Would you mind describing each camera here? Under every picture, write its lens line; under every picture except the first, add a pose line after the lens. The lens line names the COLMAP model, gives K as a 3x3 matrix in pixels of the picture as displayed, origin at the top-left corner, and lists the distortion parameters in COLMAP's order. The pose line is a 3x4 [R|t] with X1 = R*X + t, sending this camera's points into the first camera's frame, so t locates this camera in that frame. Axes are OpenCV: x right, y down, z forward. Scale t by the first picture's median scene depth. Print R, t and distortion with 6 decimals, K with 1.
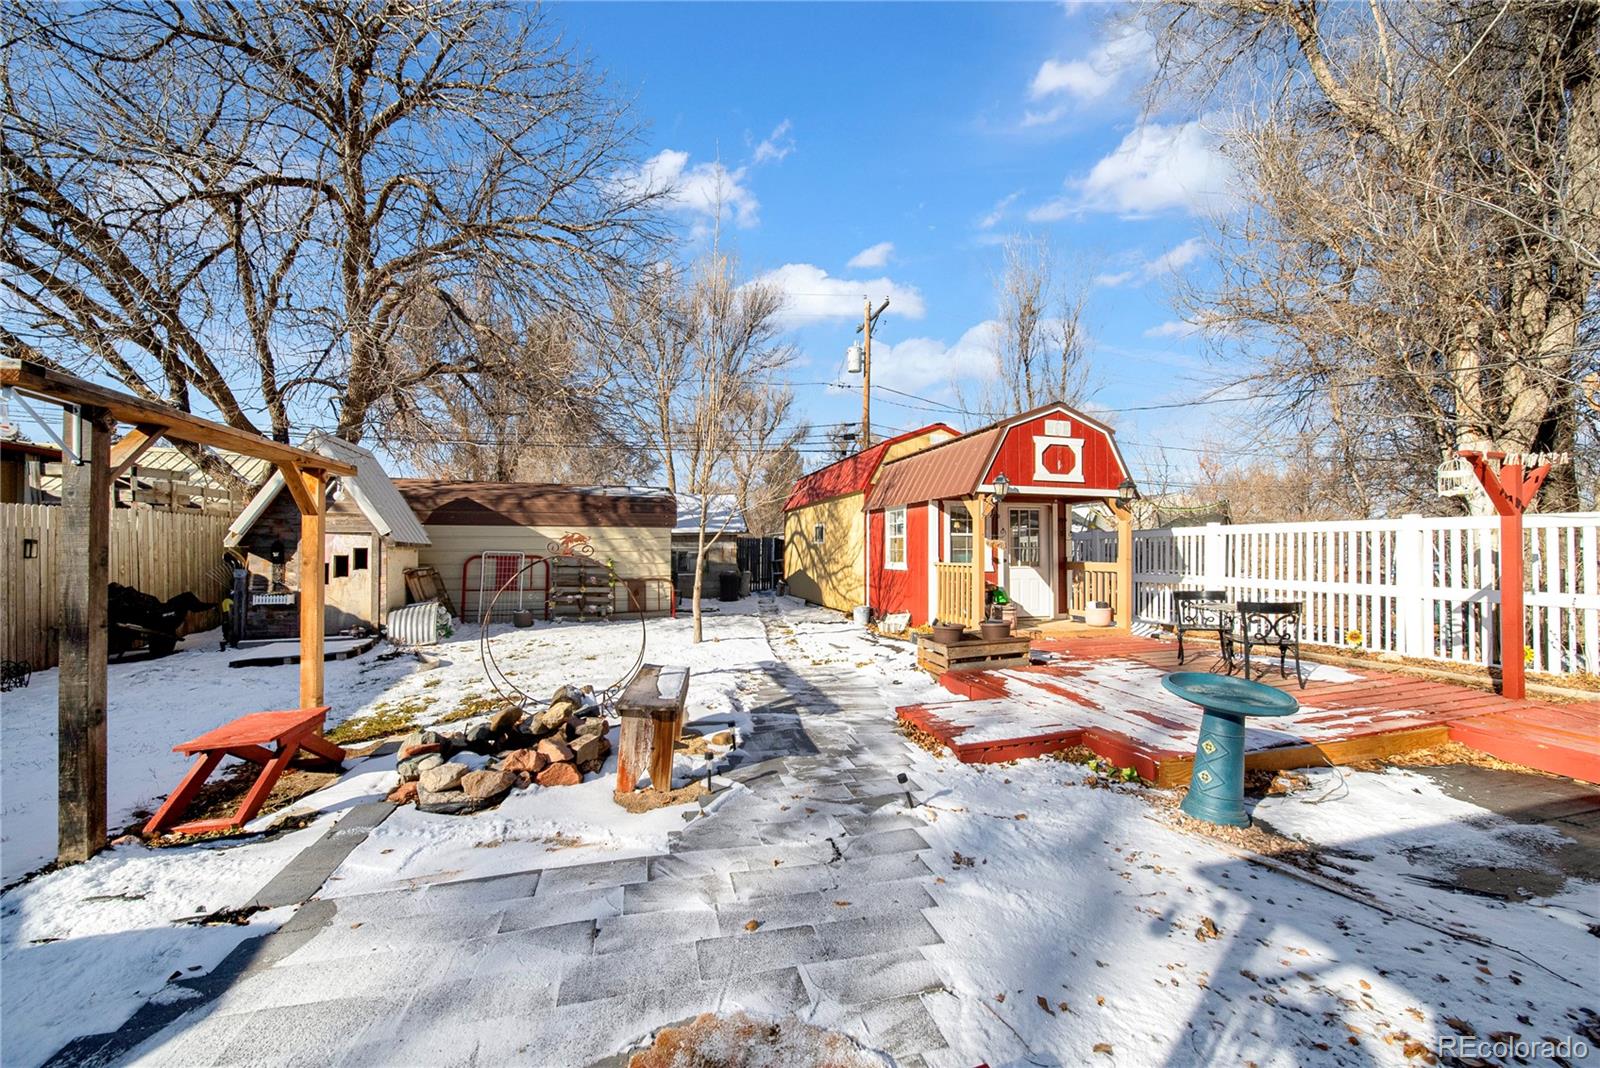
lens RADIAL K [[616.1, 0, 796.7], [0, 616.1, 543.8], [0, 0, 1]] dist [-0.001930, -0.000199]
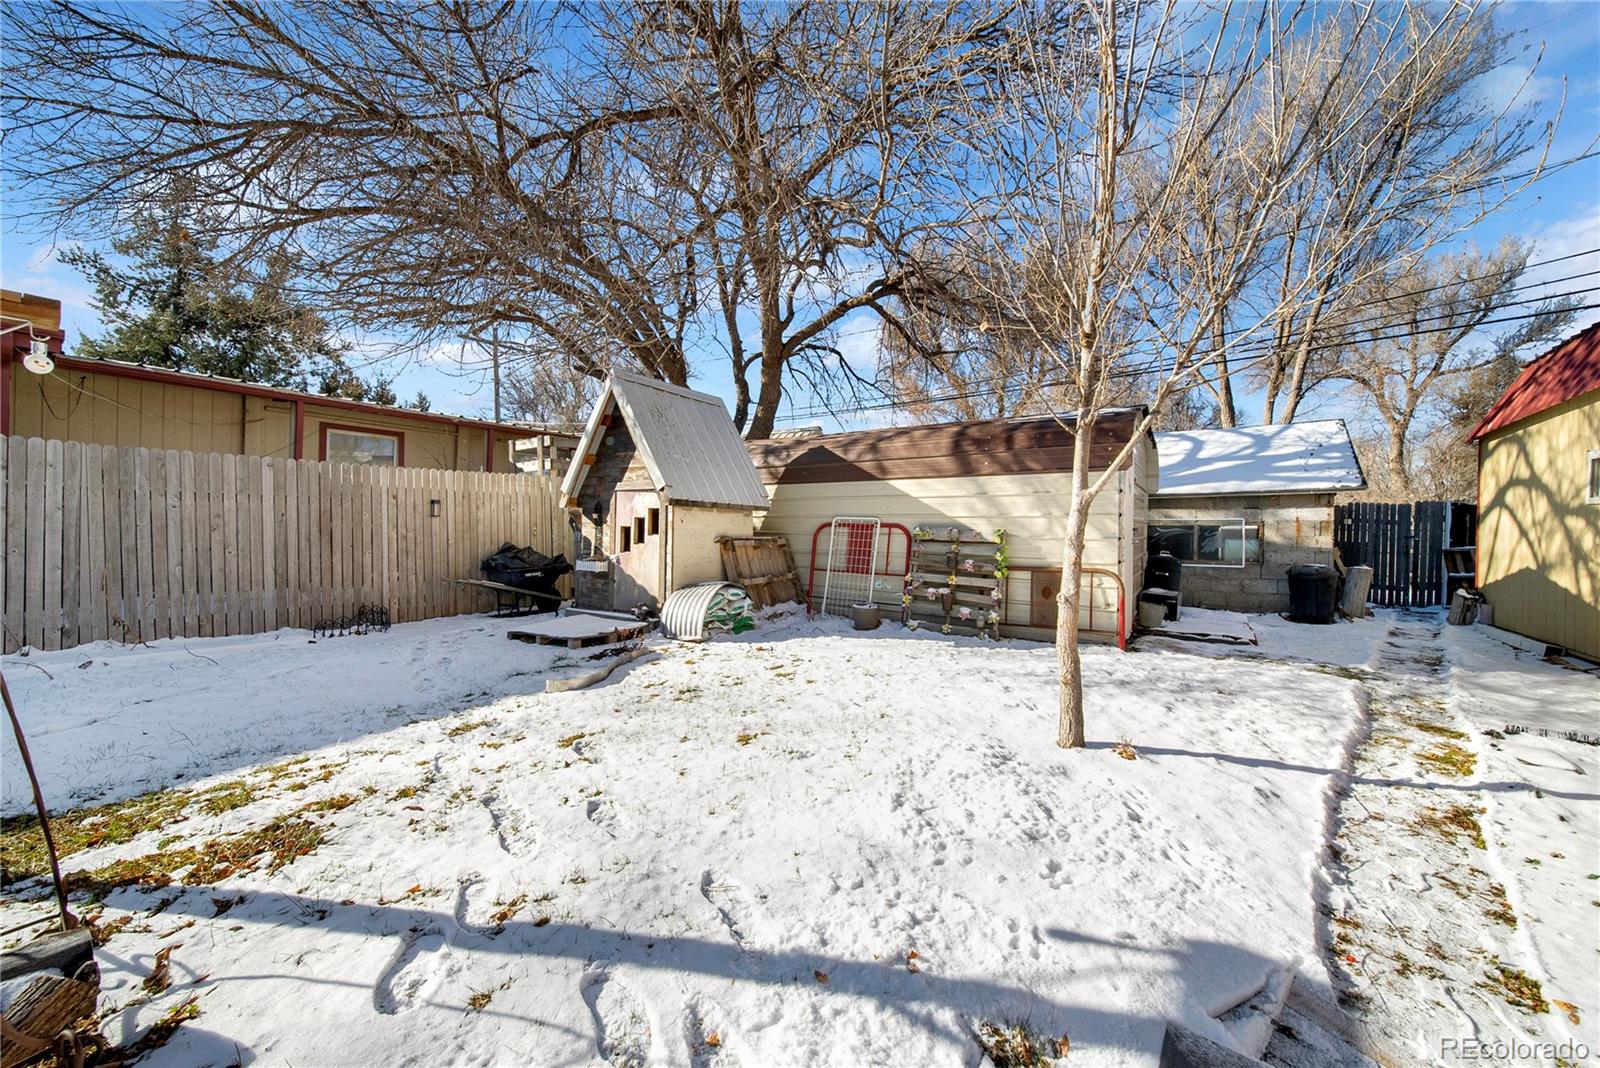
lens RADIAL K [[616.1, 0, 778.8], [0, 616.1, 523.9], [0, 0, 1]] dist [-0.001930, -0.000199]
pose [[0.627562, 0.001211, -0.778565, 0.019436], [-0.006627, 0.999971, -0.003786, 0.028249], [0.778538, 0.007535, 0.627552, 0.596746]]
